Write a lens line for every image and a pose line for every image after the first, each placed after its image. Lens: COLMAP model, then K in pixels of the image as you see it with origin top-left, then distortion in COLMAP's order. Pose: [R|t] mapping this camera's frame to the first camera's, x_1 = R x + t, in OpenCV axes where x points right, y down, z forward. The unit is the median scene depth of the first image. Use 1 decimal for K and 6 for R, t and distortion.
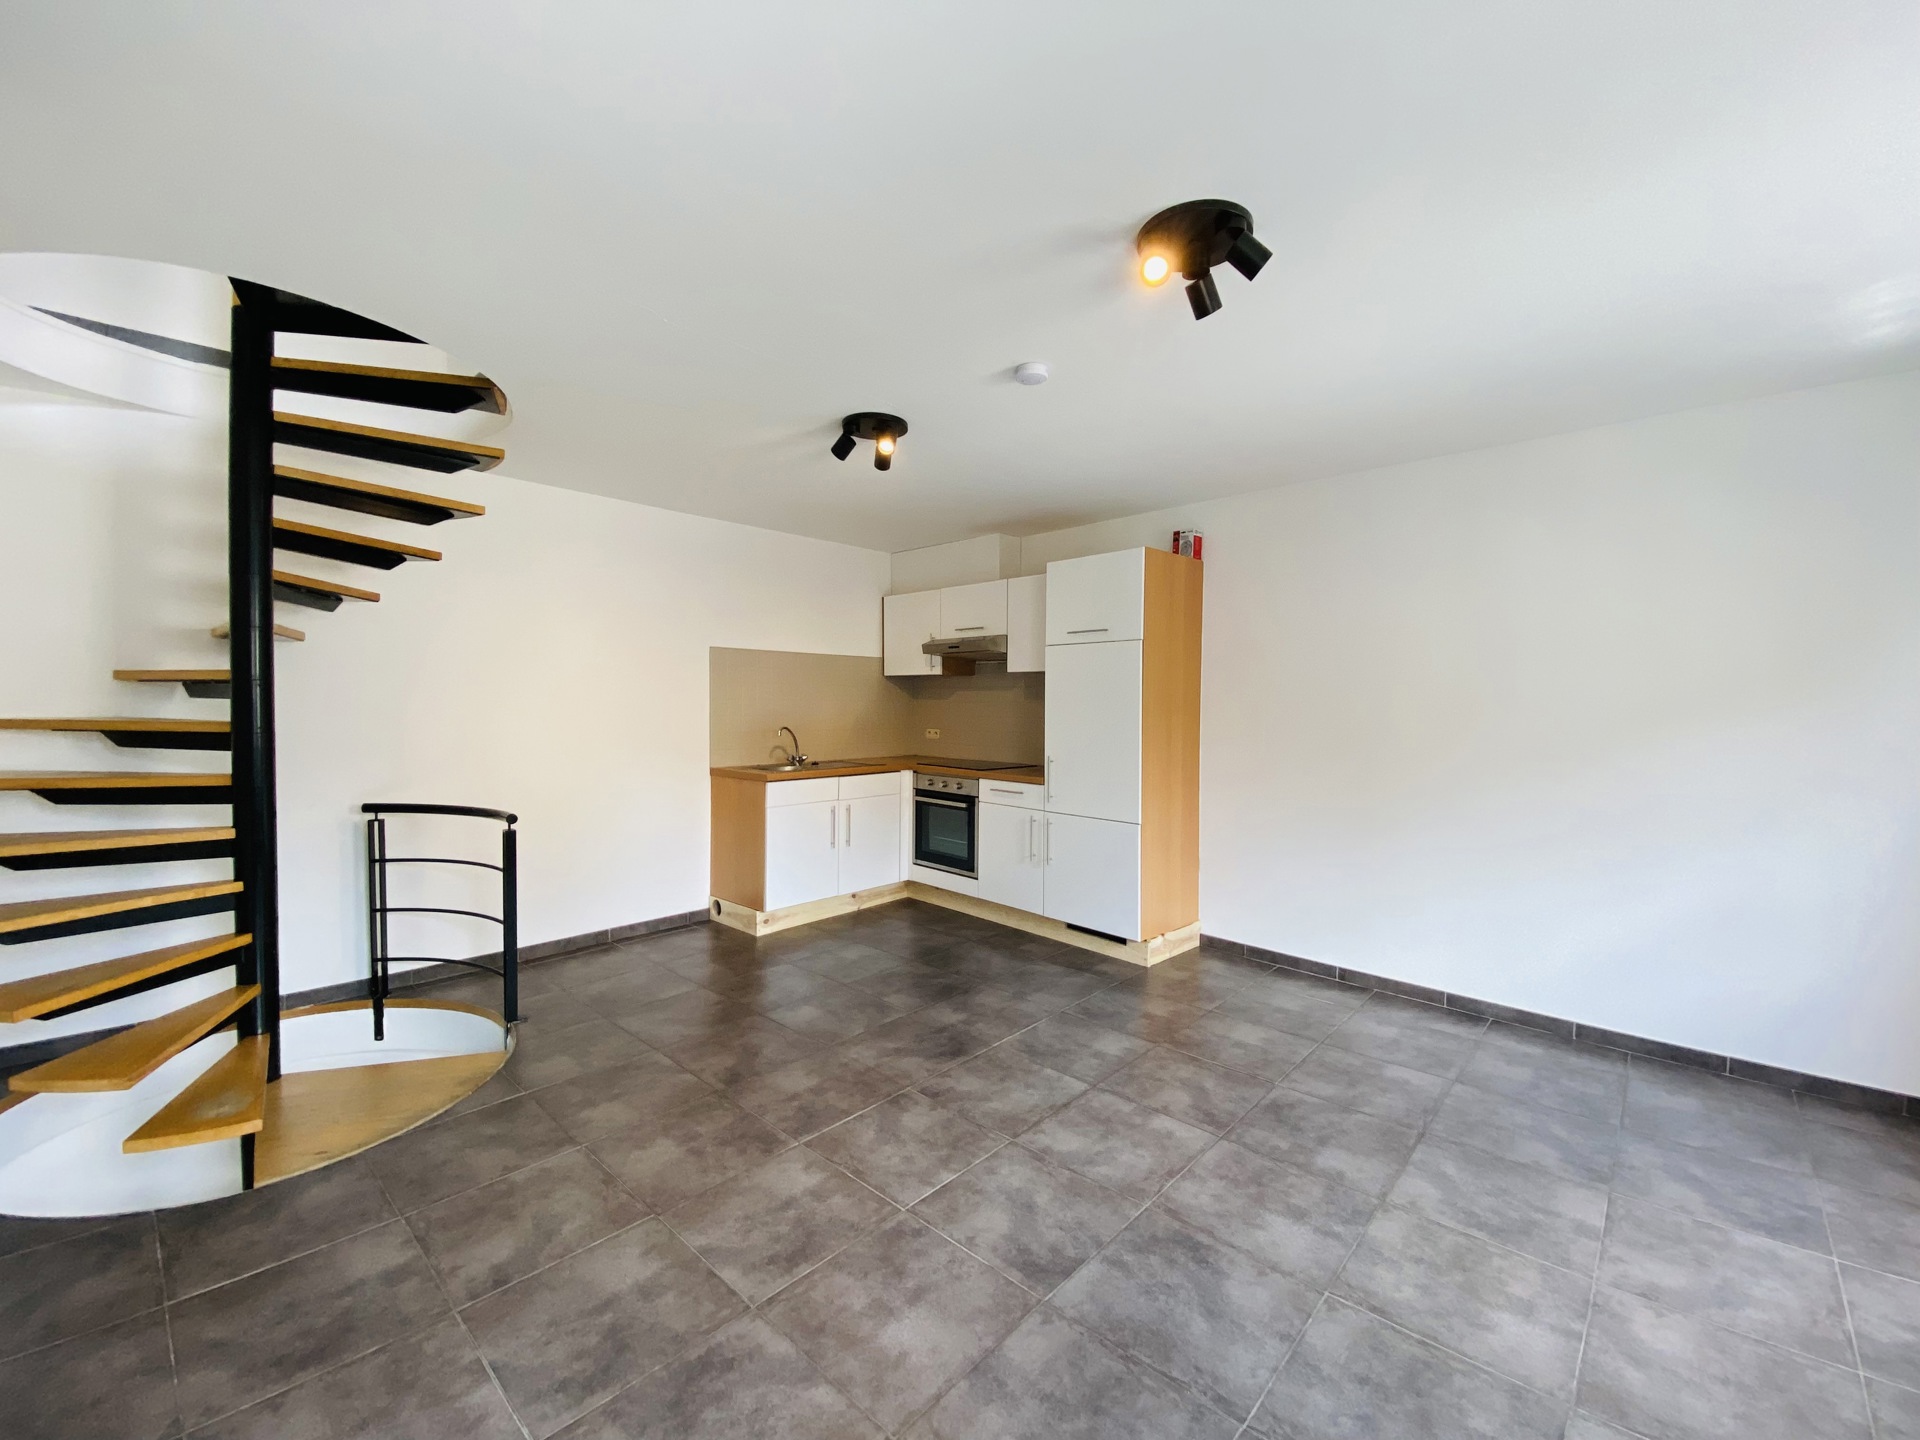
lens RADIAL K [[790.2, 0, 958.6], [0, 790.2, 719.1], [0, 0, 1]] dist [0.037969, -0.026573]
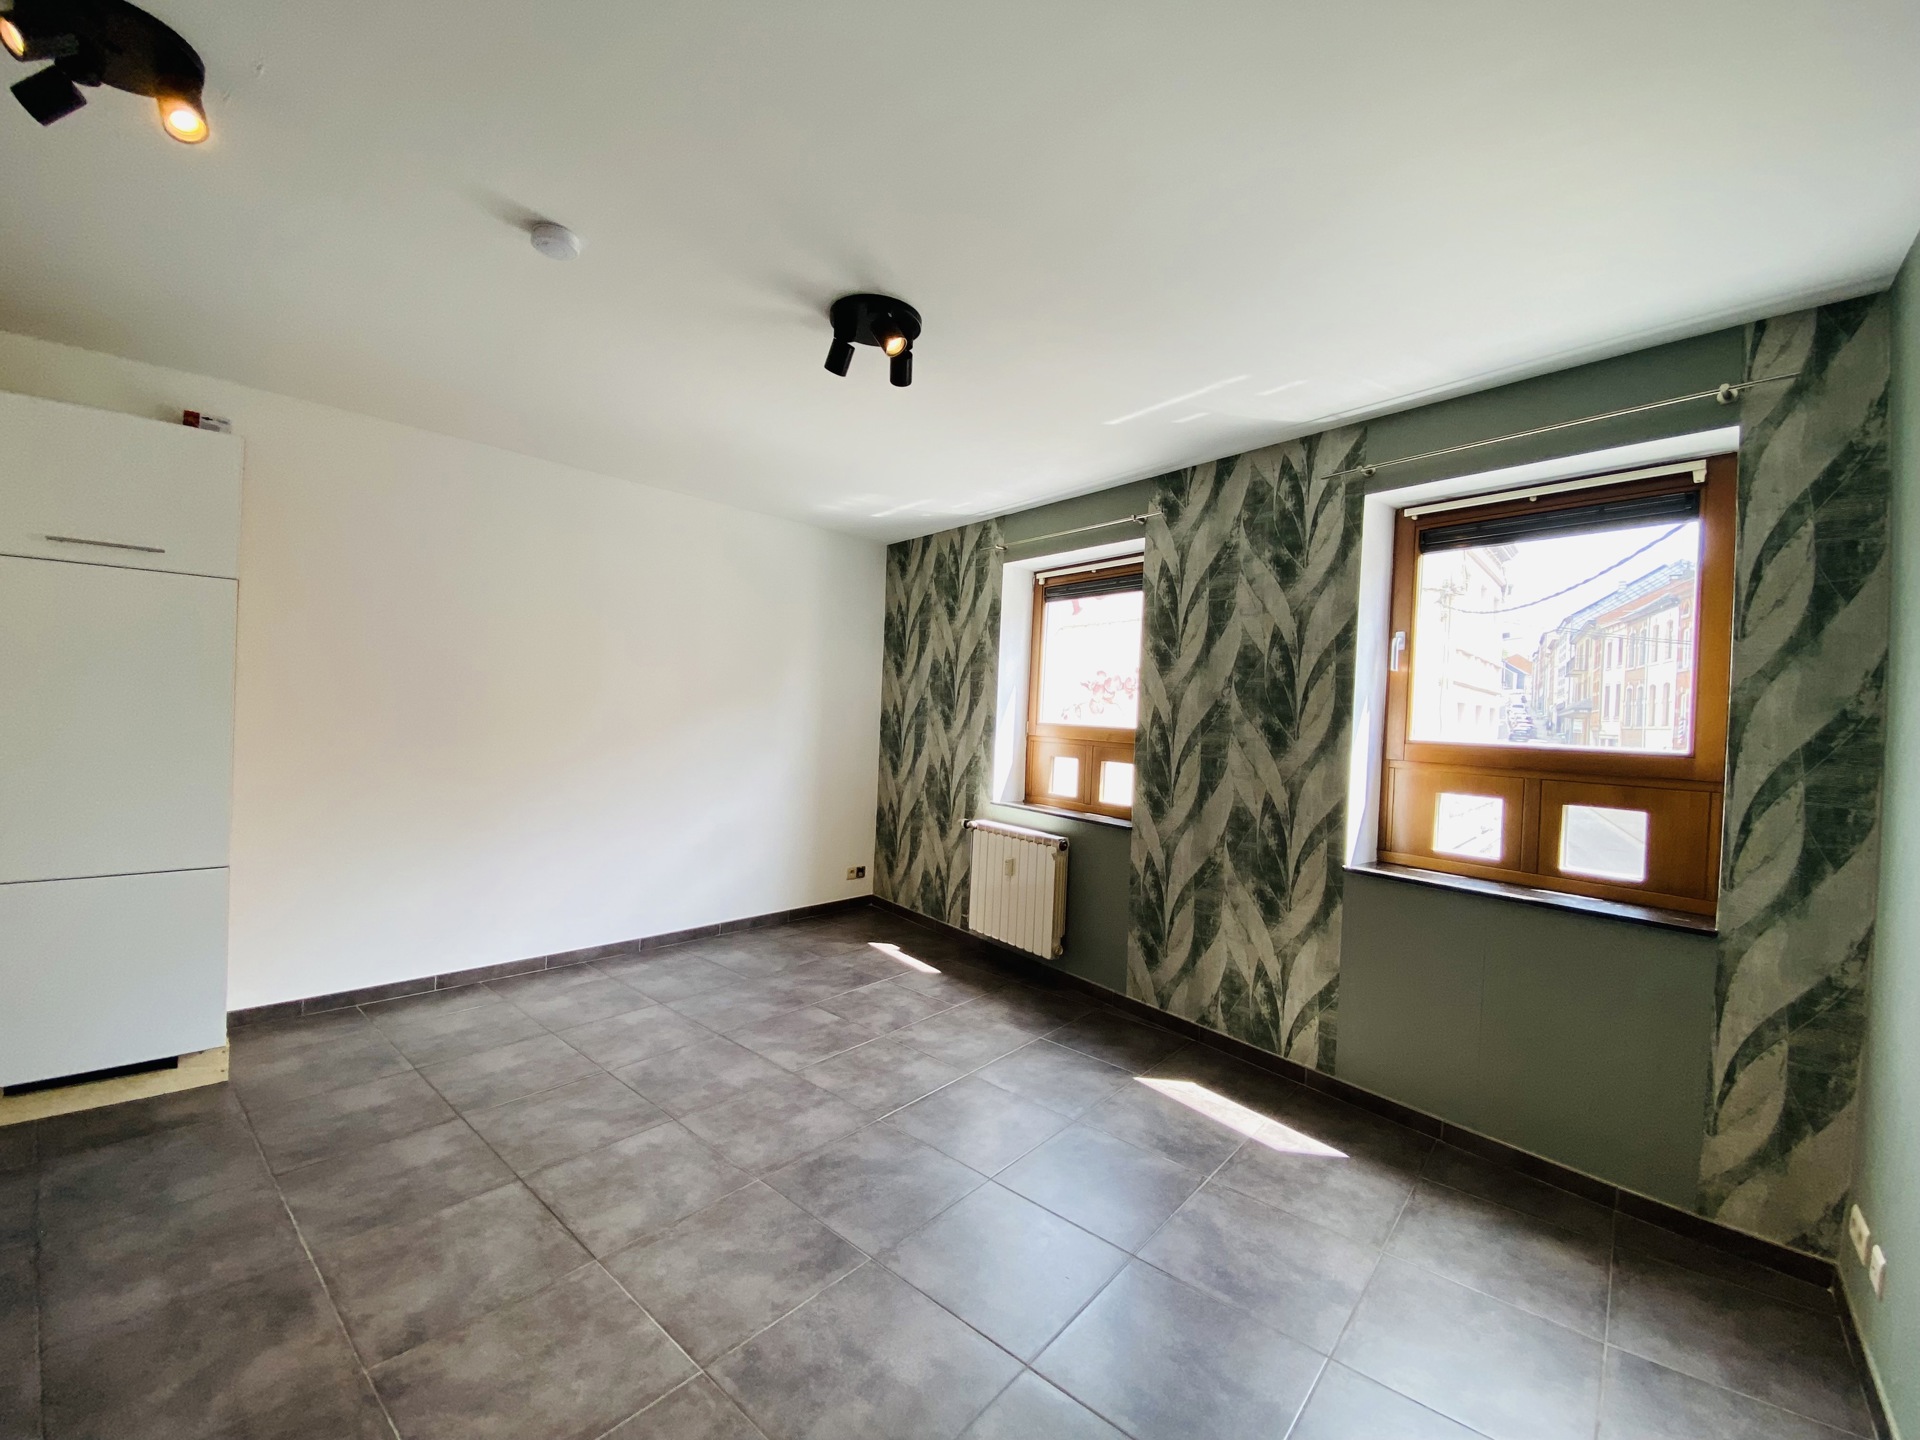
lens RADIAL K [[790.2, 0, 958.6], [0, 790.2, 719.1], [0, 0, 1]] dist [0.037969, -0.026573]
pose [[-0.027248, -0.017513, 0.999475, -0.652188], [-0.017631, 0.999699, 0.017037, -0.013225], [-0.999473, -0.017158, -0.027548, 0.629009]]
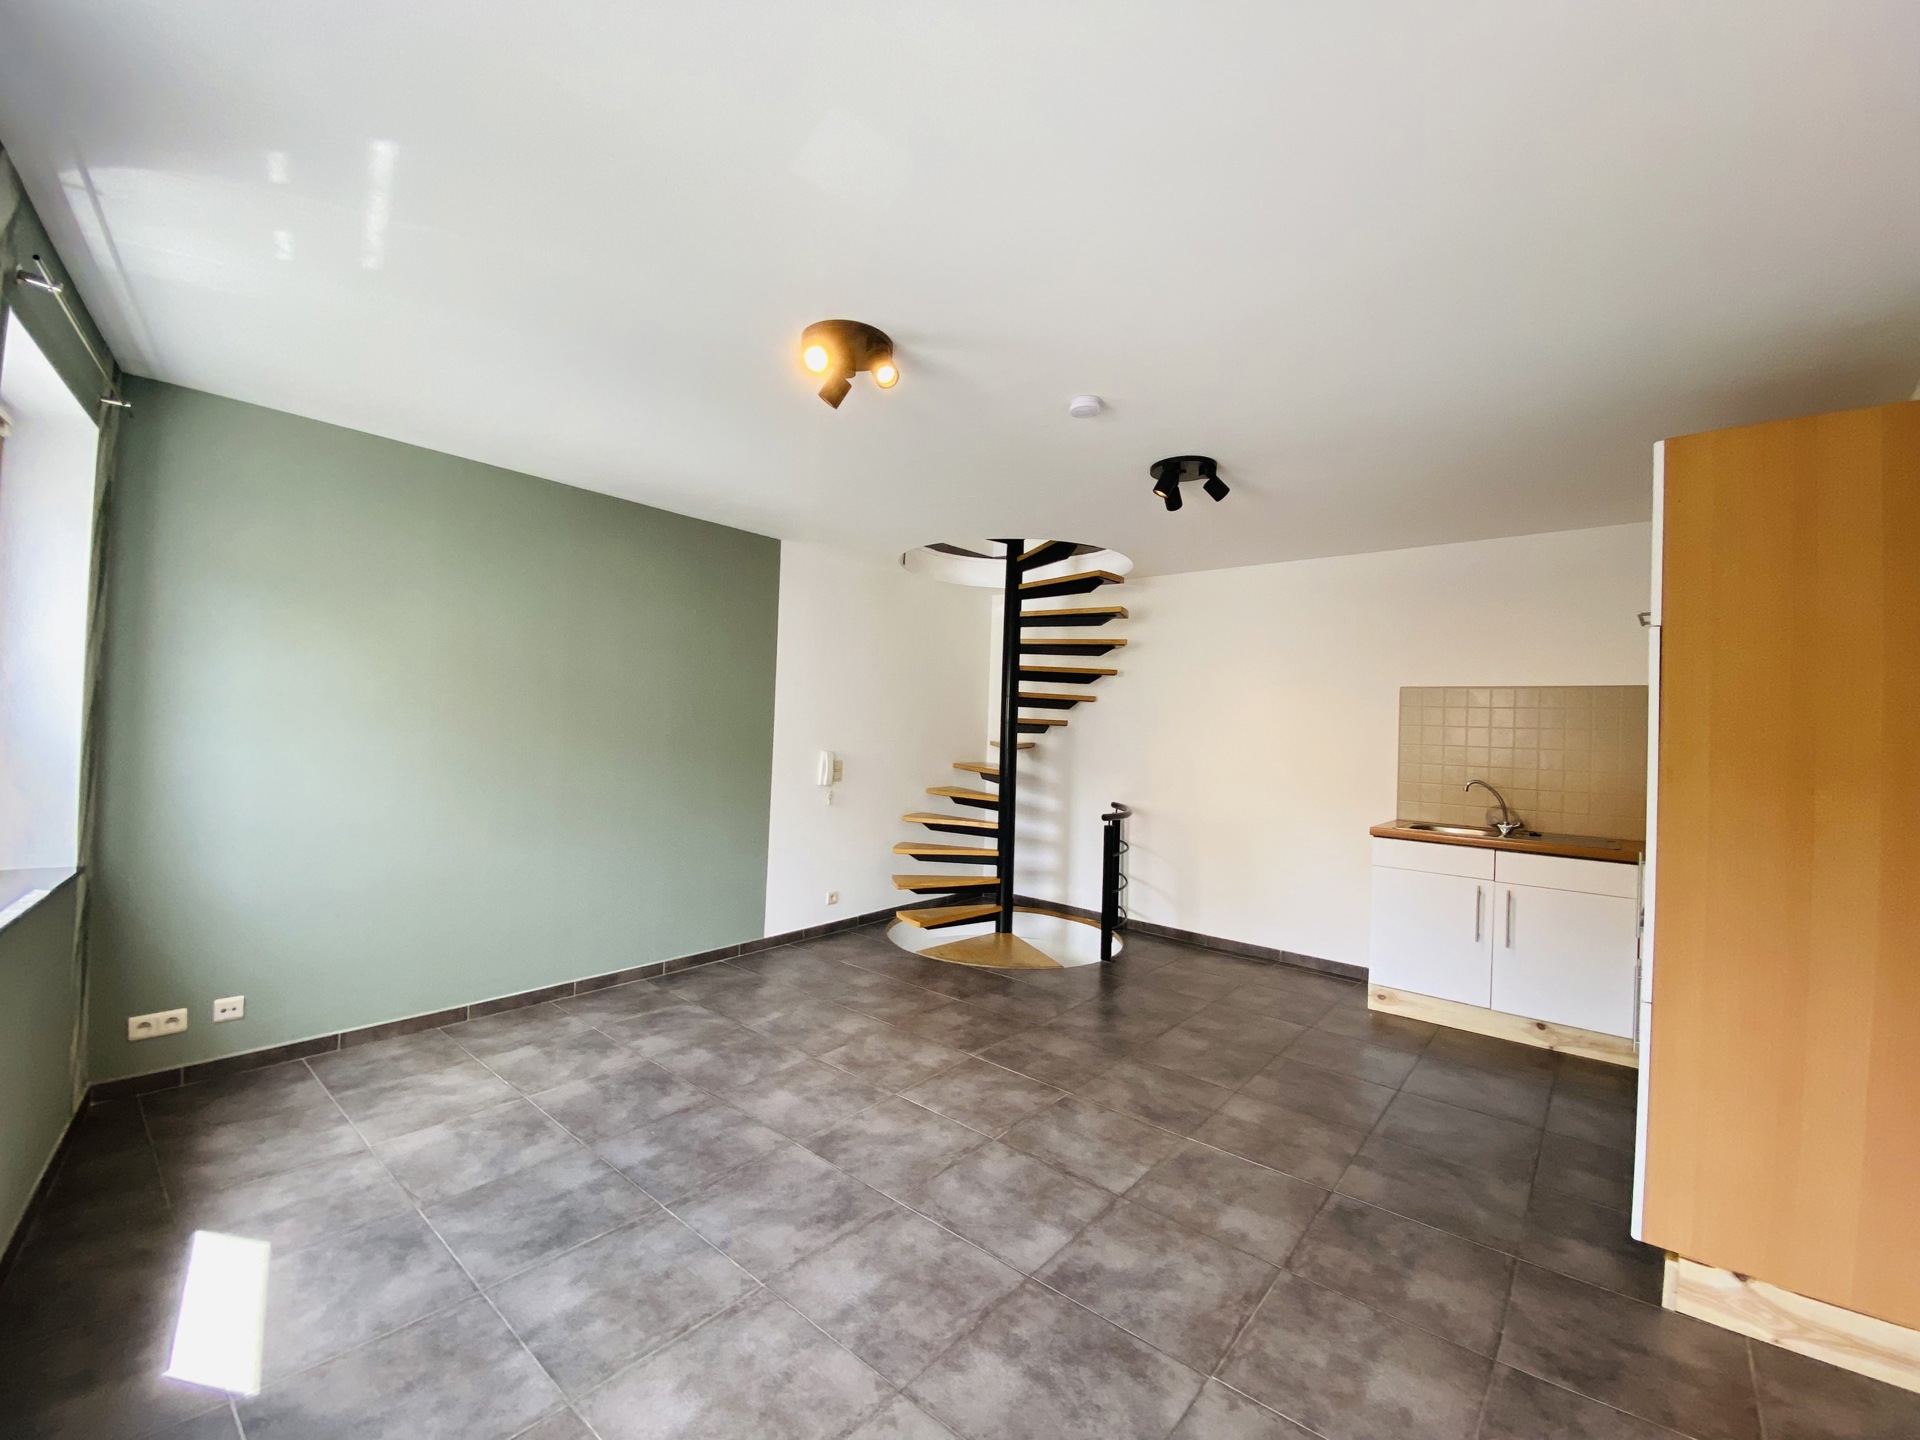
lens RADIAL K [[790.2, 0, 958.6], [0, 790.2, 719.1], [0, 0, 1]] dist [0.037969, -0.026573]
pose [[0.039713, -0.020344, -0.999004, 1.058512], [-0.056844, 0.998128, -0.022586, -0.008220], [0.997593, 0.057684, 0.038483, 0.810826]]
